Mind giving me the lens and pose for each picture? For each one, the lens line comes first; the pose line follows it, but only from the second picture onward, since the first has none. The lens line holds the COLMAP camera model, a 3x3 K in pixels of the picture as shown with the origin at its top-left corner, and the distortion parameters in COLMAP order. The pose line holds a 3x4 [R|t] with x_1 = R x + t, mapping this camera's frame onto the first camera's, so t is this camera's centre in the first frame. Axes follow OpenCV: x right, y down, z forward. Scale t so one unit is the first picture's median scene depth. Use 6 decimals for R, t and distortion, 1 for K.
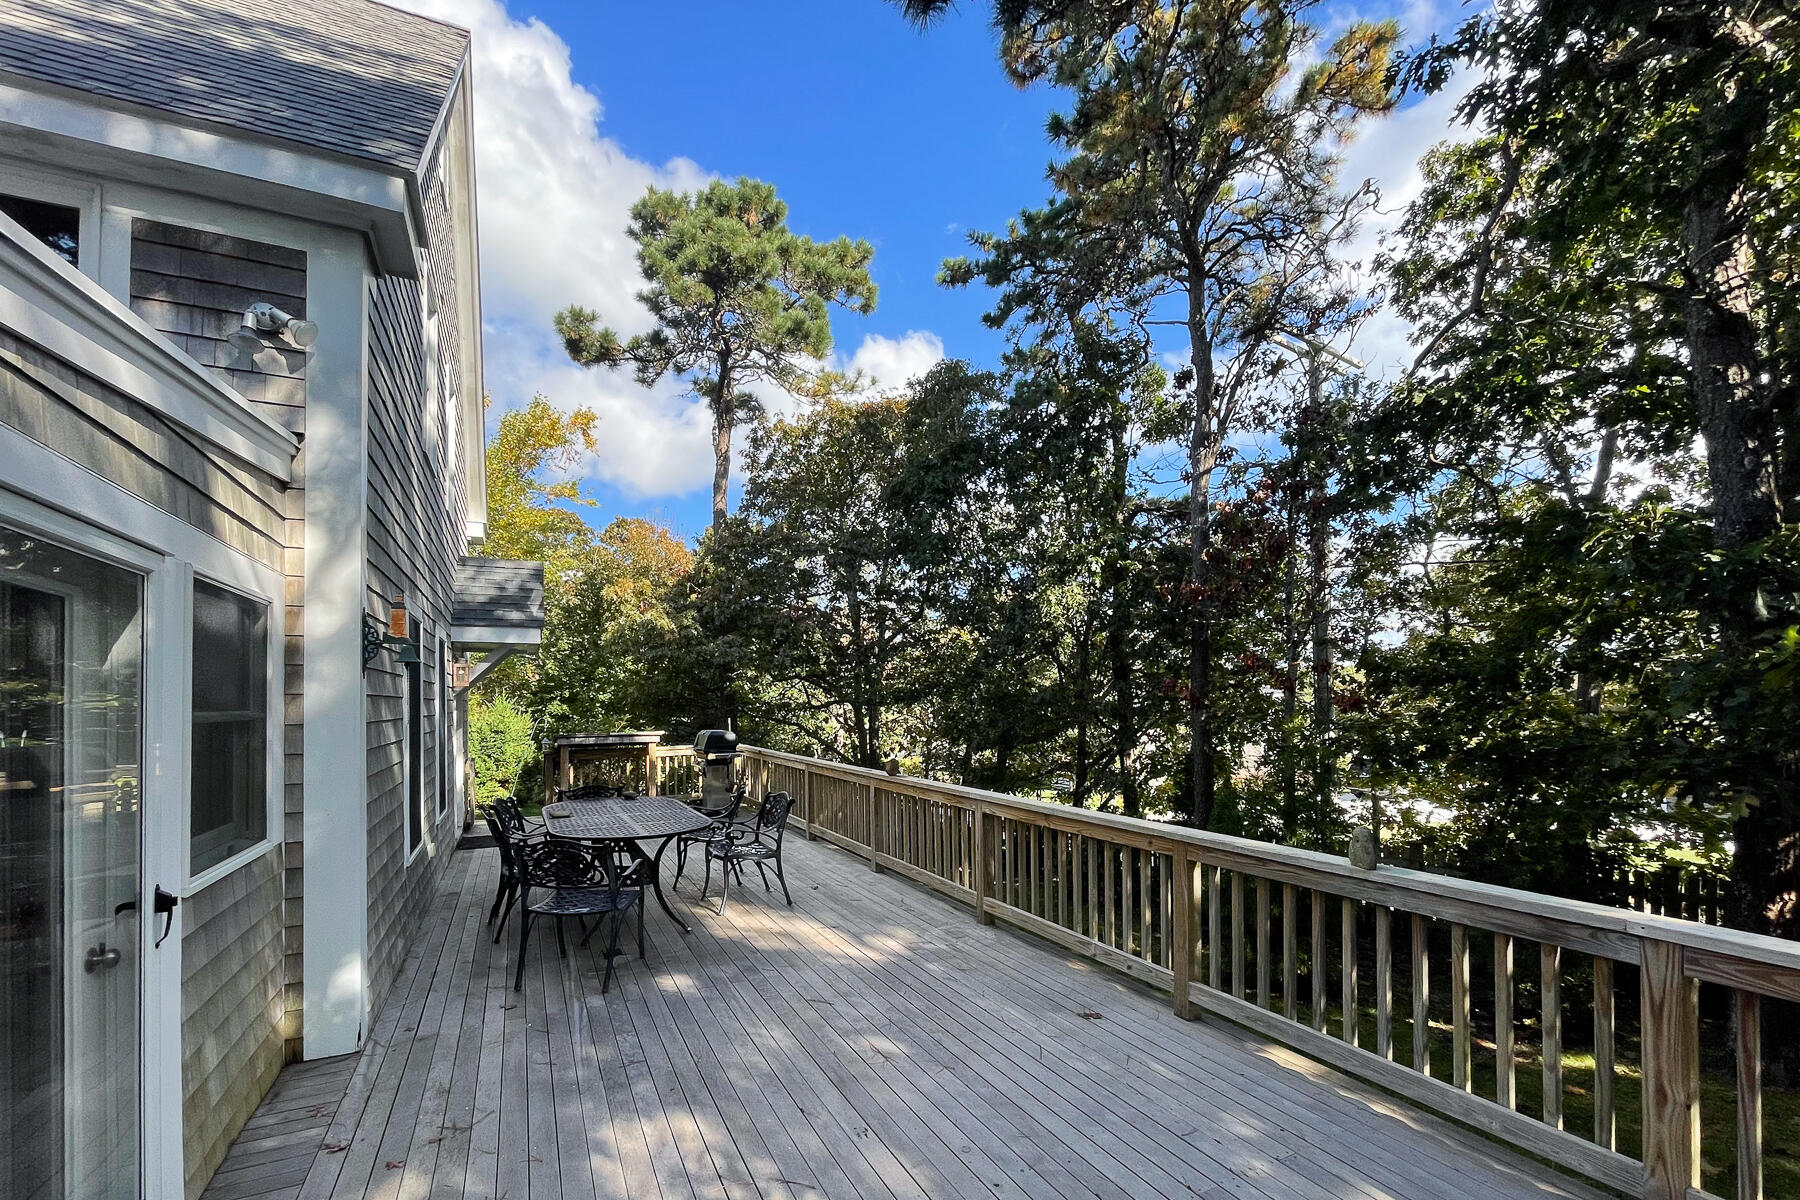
lens RADIAL K [[754.8, 0, 863.6], [0, 754.8, 689.8], [0, 0, 1]] dist [-0.000392, 0.000923]
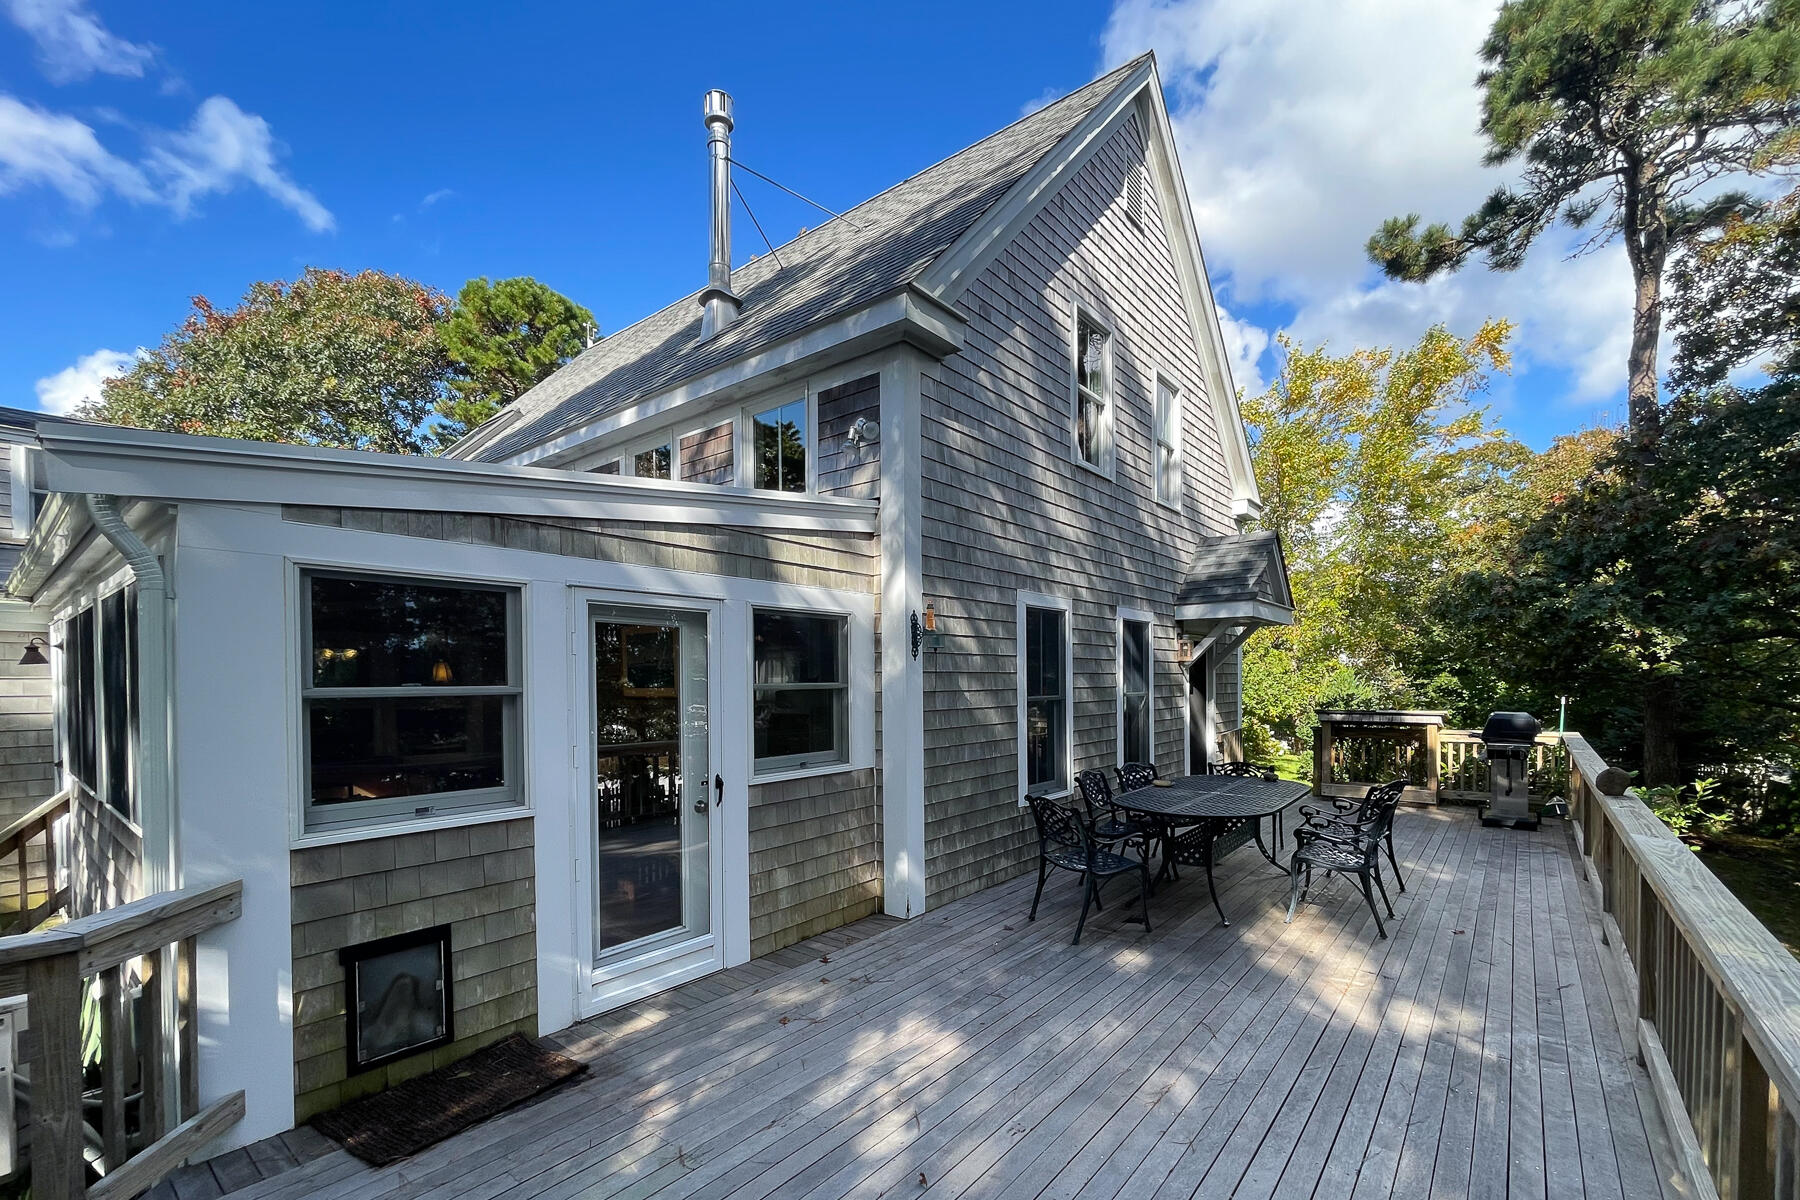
lens RADIAL K [[754.8, 0, 903.9], [0, 754.8, 693.7], [0, 0, 1]] dist [-0.000392, 0.000923]
pose [[0.446669, 0.023217, -0.894398, 0.259399], [0.015547, 0.999311, 0.033704, -0.000511], [0.894564, -0.028960, 0.446001, 0.153460]]
